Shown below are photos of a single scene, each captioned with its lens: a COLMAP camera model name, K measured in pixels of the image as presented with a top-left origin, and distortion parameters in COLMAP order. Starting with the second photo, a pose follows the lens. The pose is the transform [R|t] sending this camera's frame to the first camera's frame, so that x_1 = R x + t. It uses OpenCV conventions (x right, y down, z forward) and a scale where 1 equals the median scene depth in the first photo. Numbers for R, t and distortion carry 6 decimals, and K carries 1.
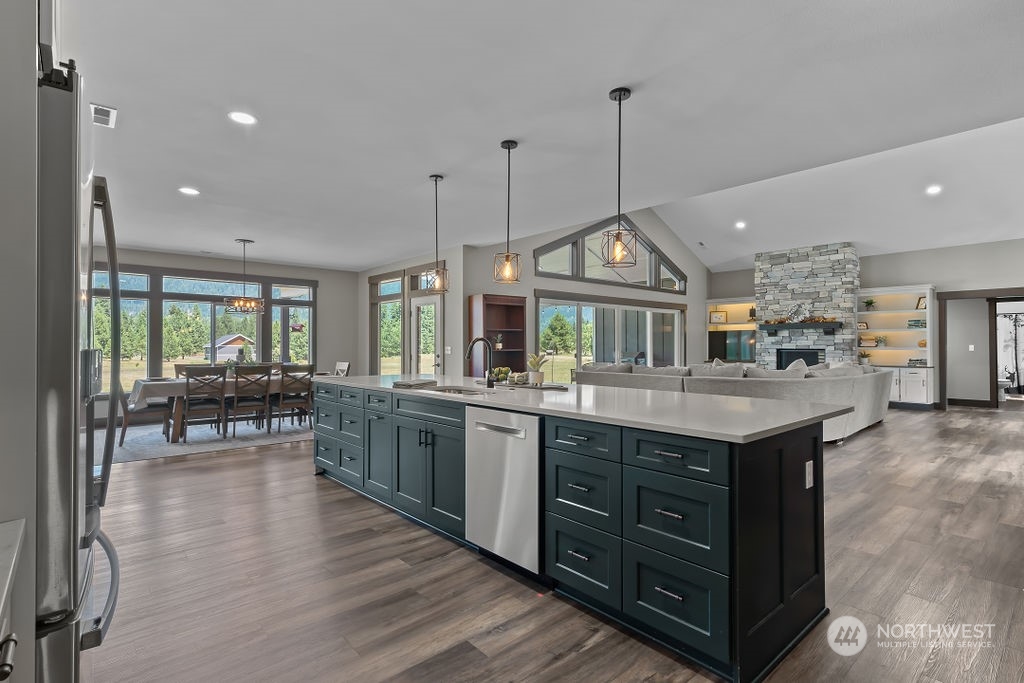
lens RADIAL K [[488.4, 0, 511.6], [0, 488.4, 340.7], [0, 0, 1]] dist [-0.001169, 0.000471]
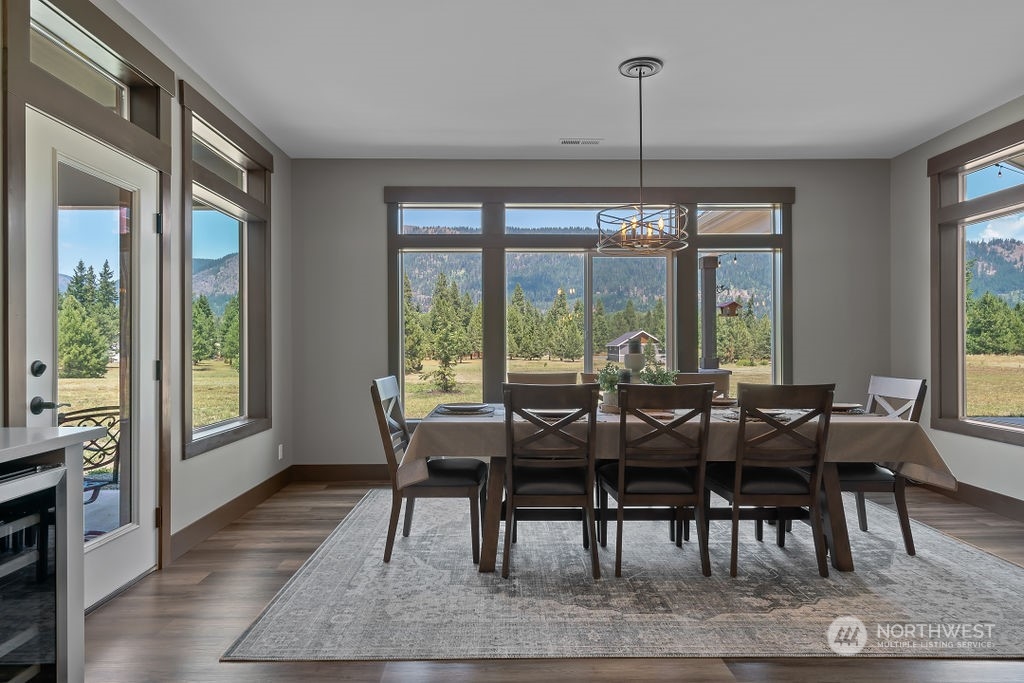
lens RADIAL K [[638.4, 0, 503.4], [0, 638.4, 345.9], [0, 0, 1]] dist [0.008707, 0.003232]
pose [[0.749528, -0.000401, -0.661972, -0.195550], [0.008283, 0.999927, 0.008772, 0.011867], [0.661921, -0.012058, 0.749477, 0.362933]]
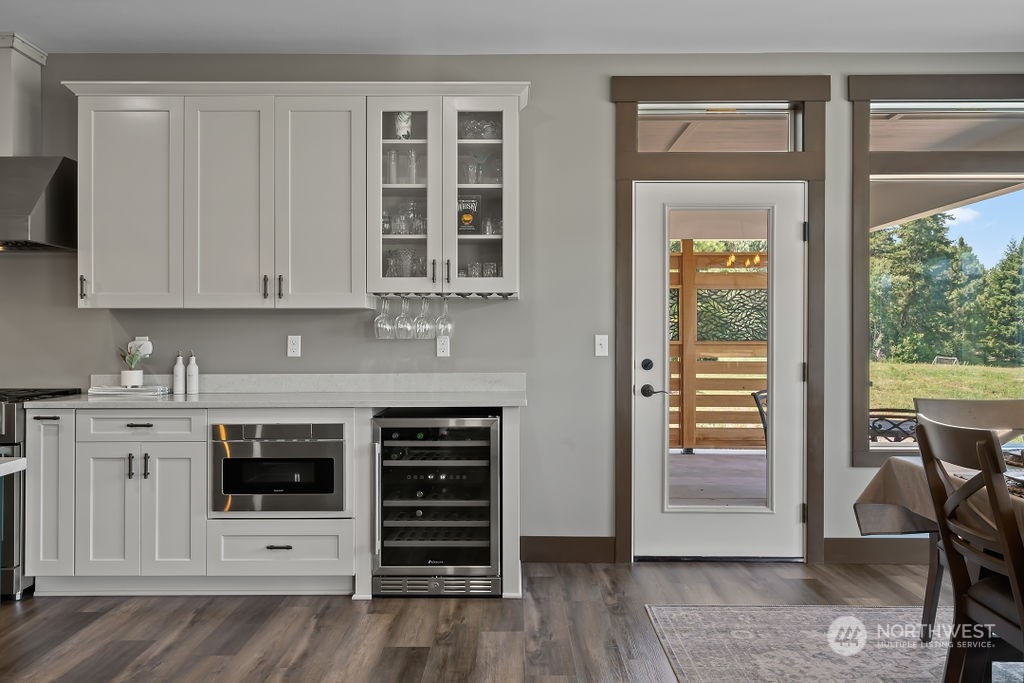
lens RADIAL K [[836.4, 0, 505.9], [0, 836.4, 328.4], [0, 0, 1]] dist [0.004201, -0.000311]
pose [[-0.677844, -0.004836, -0.735189, -0.112558], [0.007821, 0.999874, -0.013788, 0.007653], [0.735164, -0.015097, -0.677721, 0.661656]]
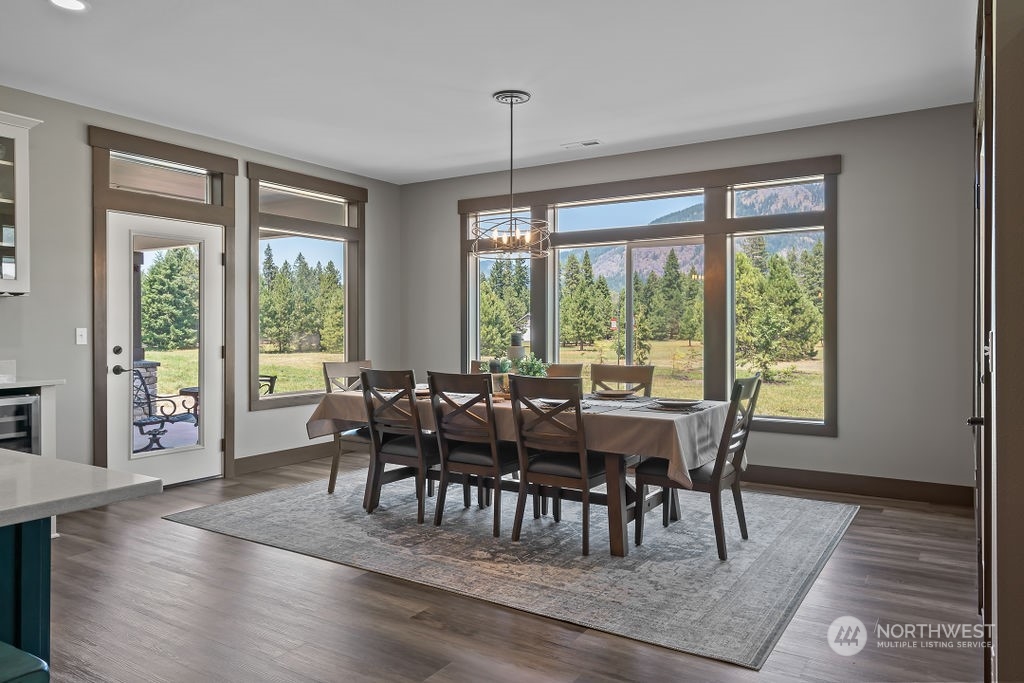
lens RADIAL K [[708.0, 0, 511.4], [0, 708.0, 331.4], [0, 0, 1]] dist [0.005591, 0.003747]
pose [[0.262525, 0.007618, -0.964895, 0.056600], [0.009418, 0.999901, 0.010457, 0.005646], [0.964879, -0.011832, 0.262427, 0.556060]]
